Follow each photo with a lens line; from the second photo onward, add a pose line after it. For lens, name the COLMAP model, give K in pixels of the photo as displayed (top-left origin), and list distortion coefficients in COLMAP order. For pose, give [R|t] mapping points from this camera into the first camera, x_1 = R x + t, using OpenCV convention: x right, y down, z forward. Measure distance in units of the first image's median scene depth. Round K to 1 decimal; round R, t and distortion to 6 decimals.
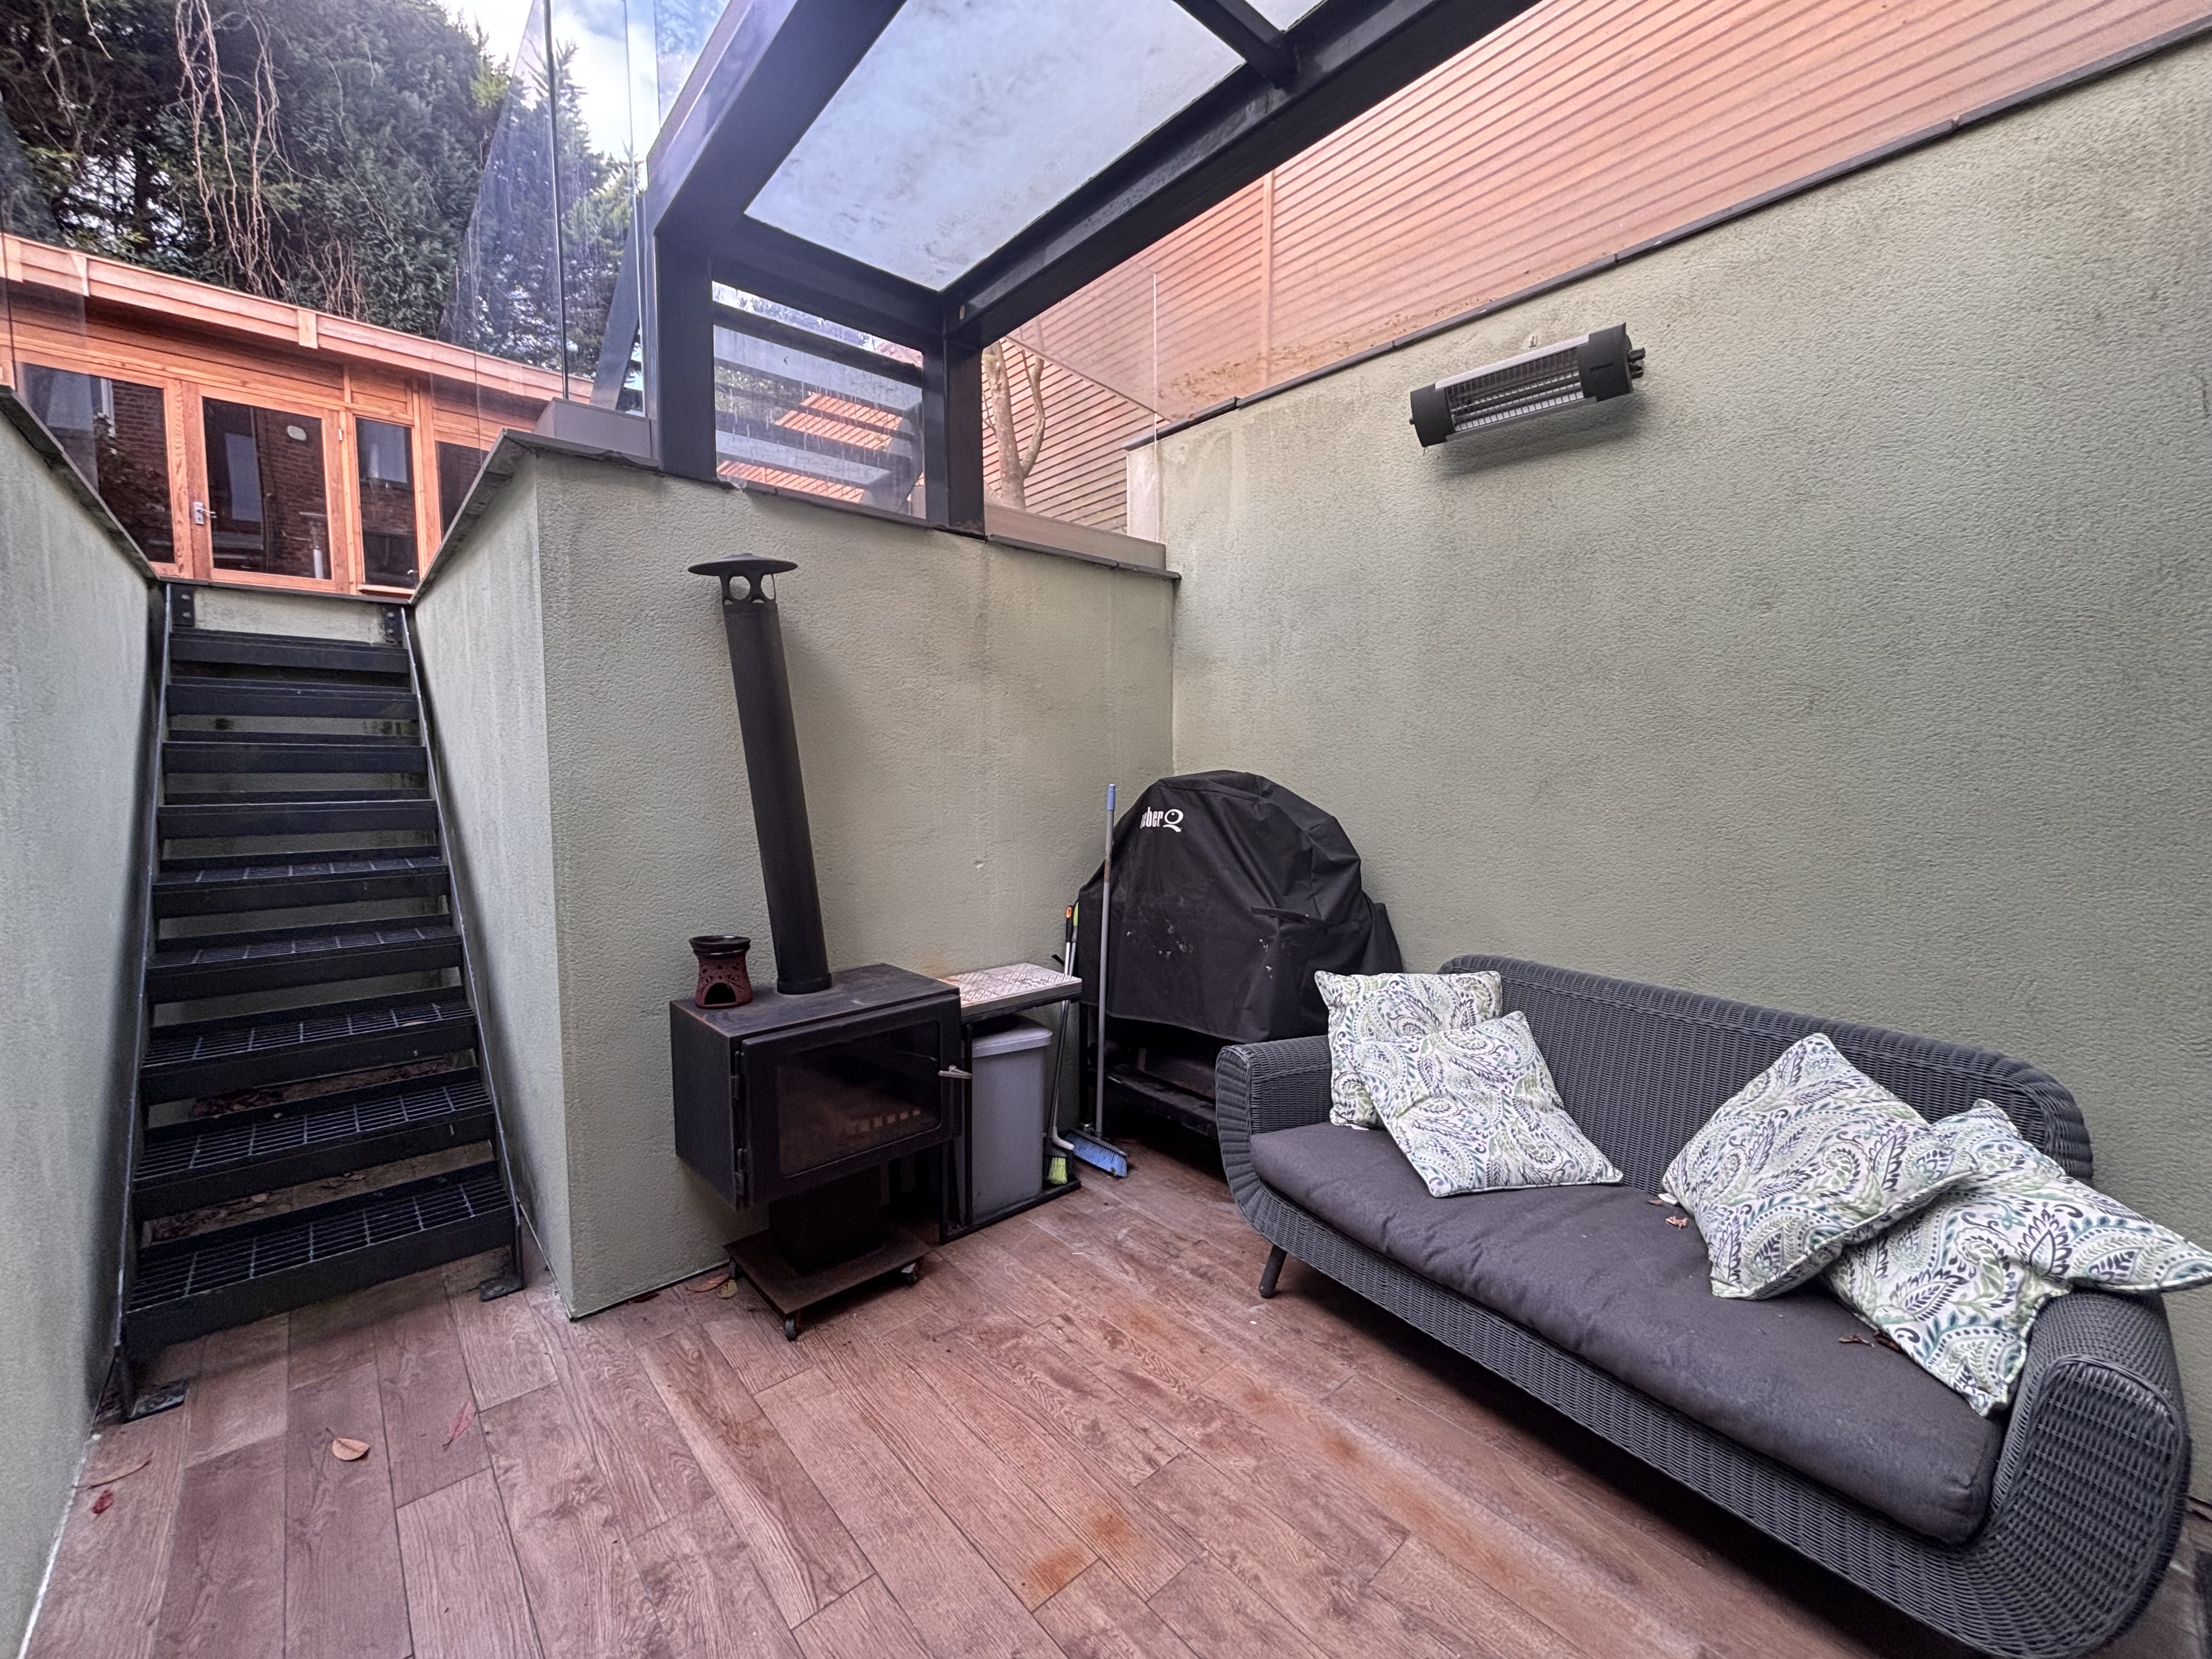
lens RADIAL K [[893.9, 0, 1110.9], [0, 893.9, 826.5], [0, 0, 1]] dist [0.001825, -0.001169]
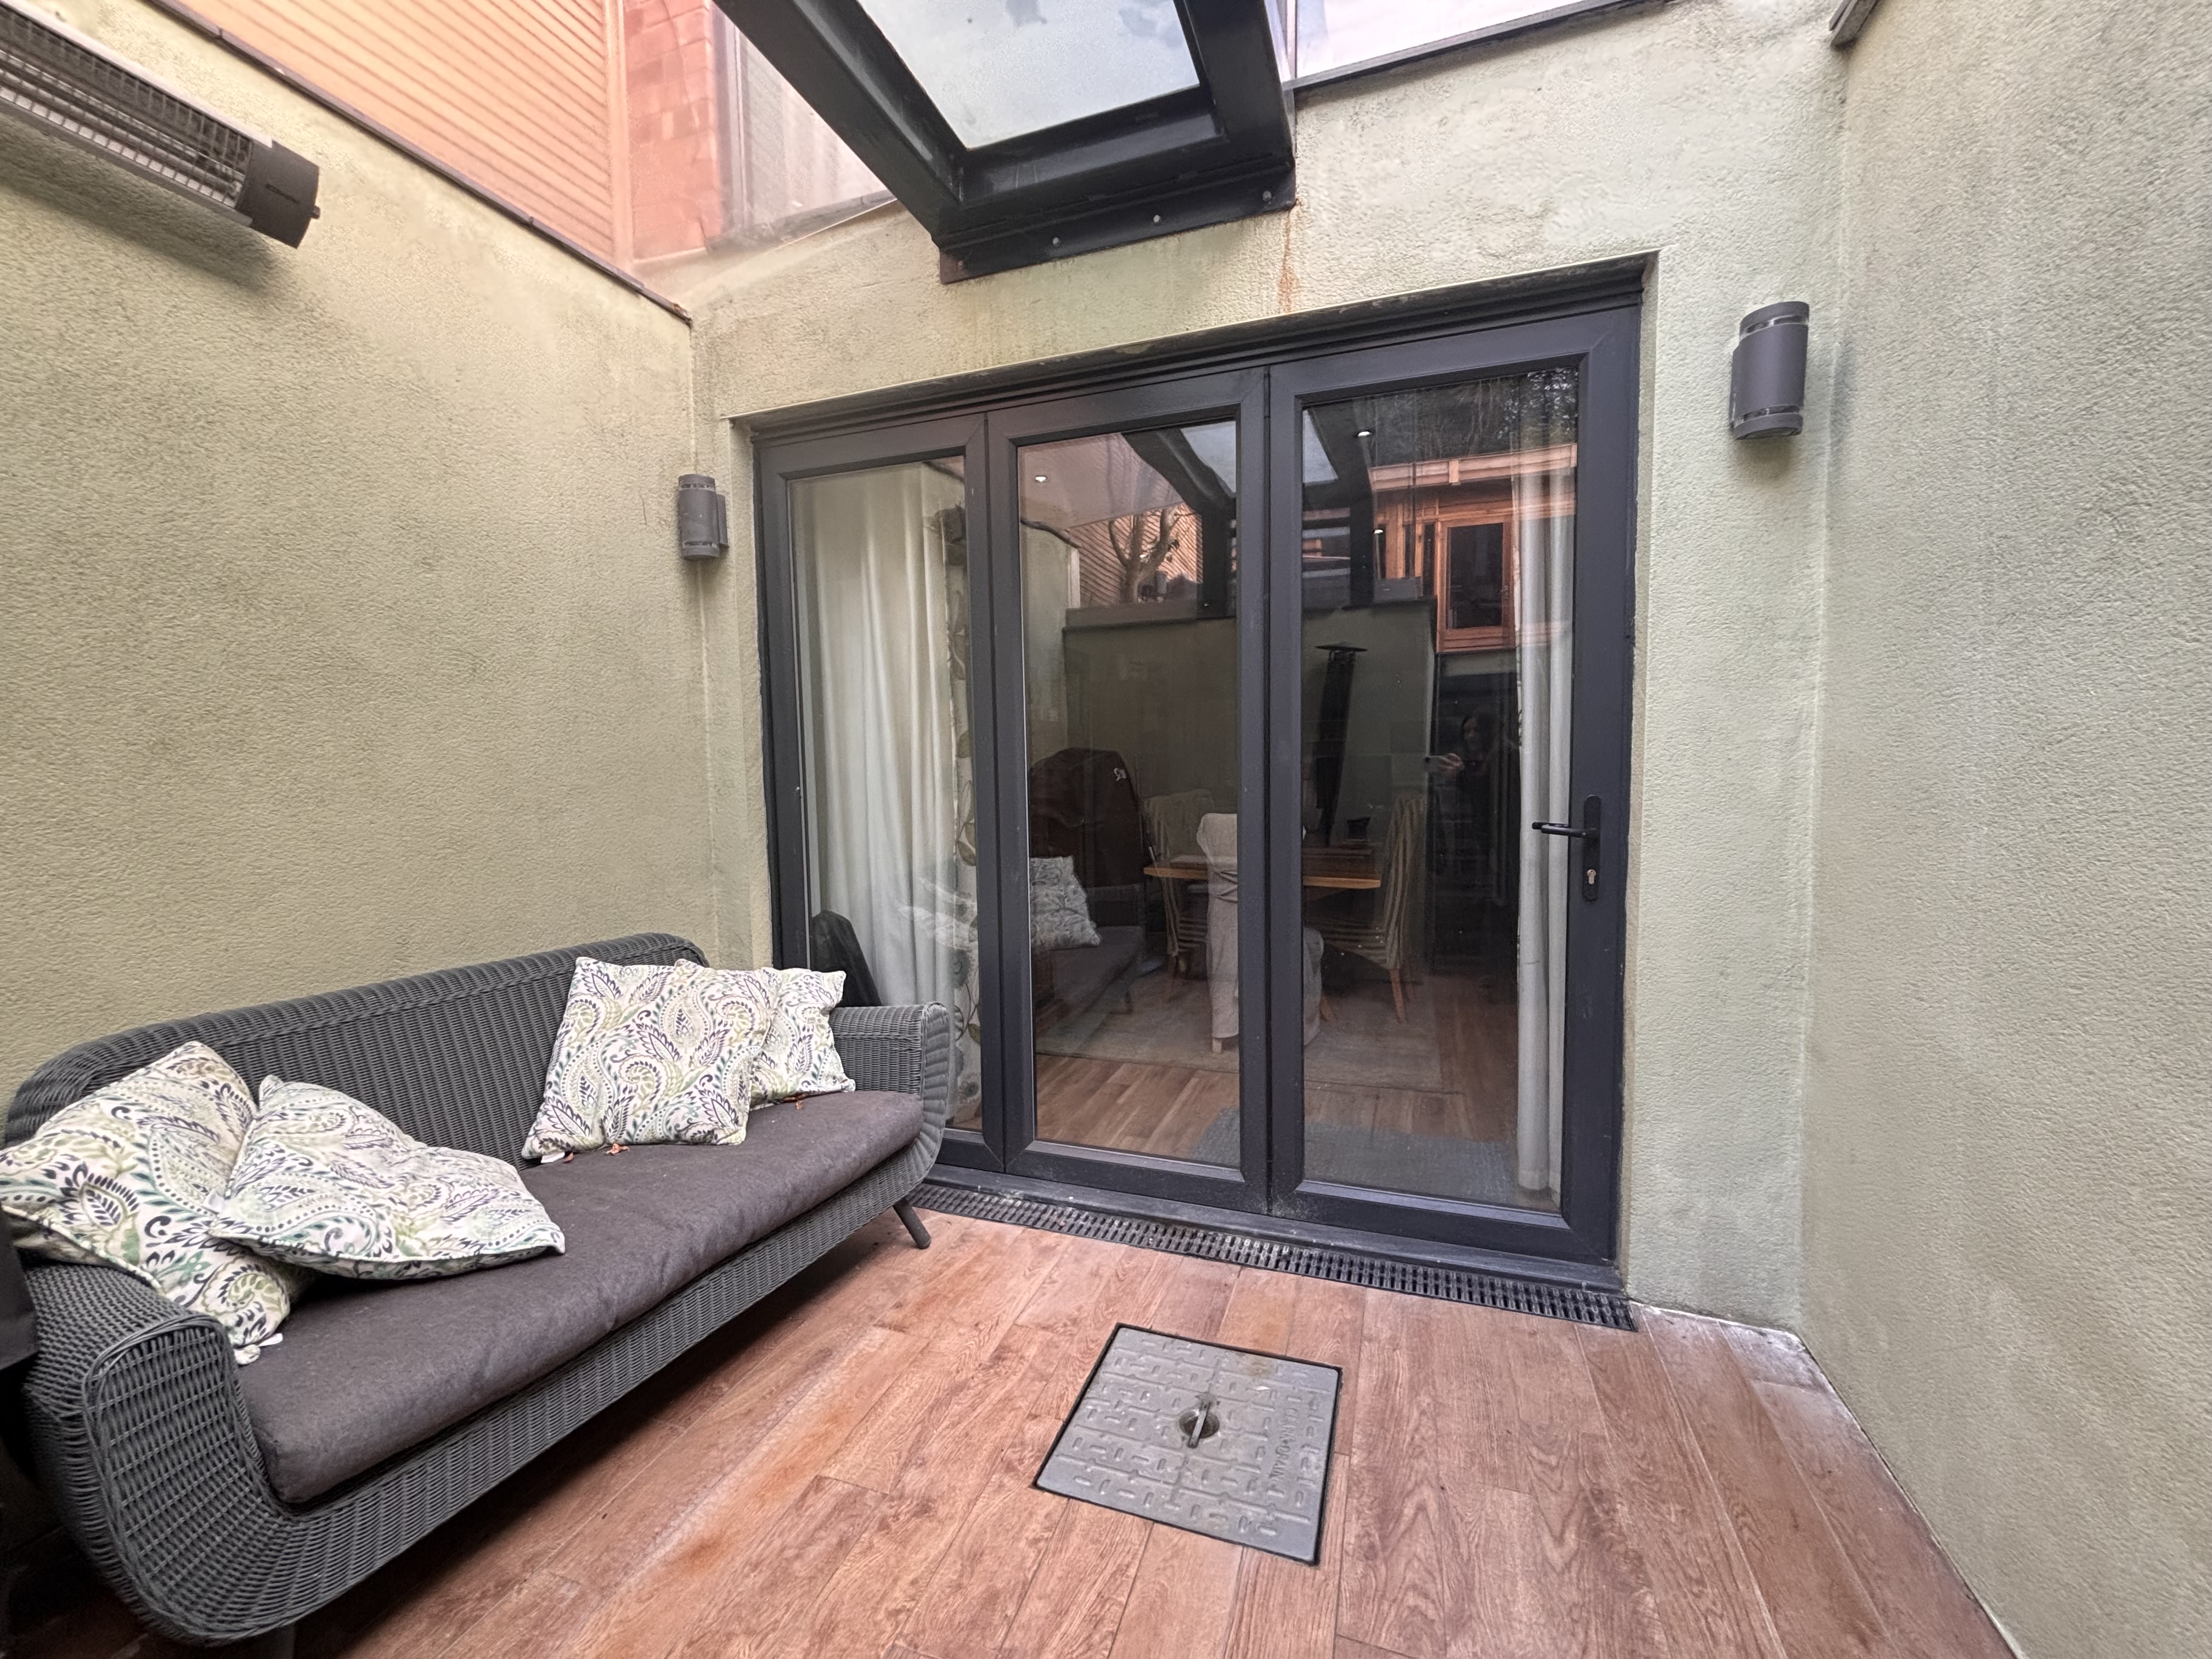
lens RADIAL K [[893.9, 0, 1097.1], [0, 893.9, 819.8], [0, 0, 1]] dist [0.001825, -0.001169]
pose [[-0.478398, -0.045918, 0.876942, -0.586814], [0.074262, 0.992939, 0.092504, -0.006055], [-0.874997, 0.109378, -0.471610, 0.998770]]
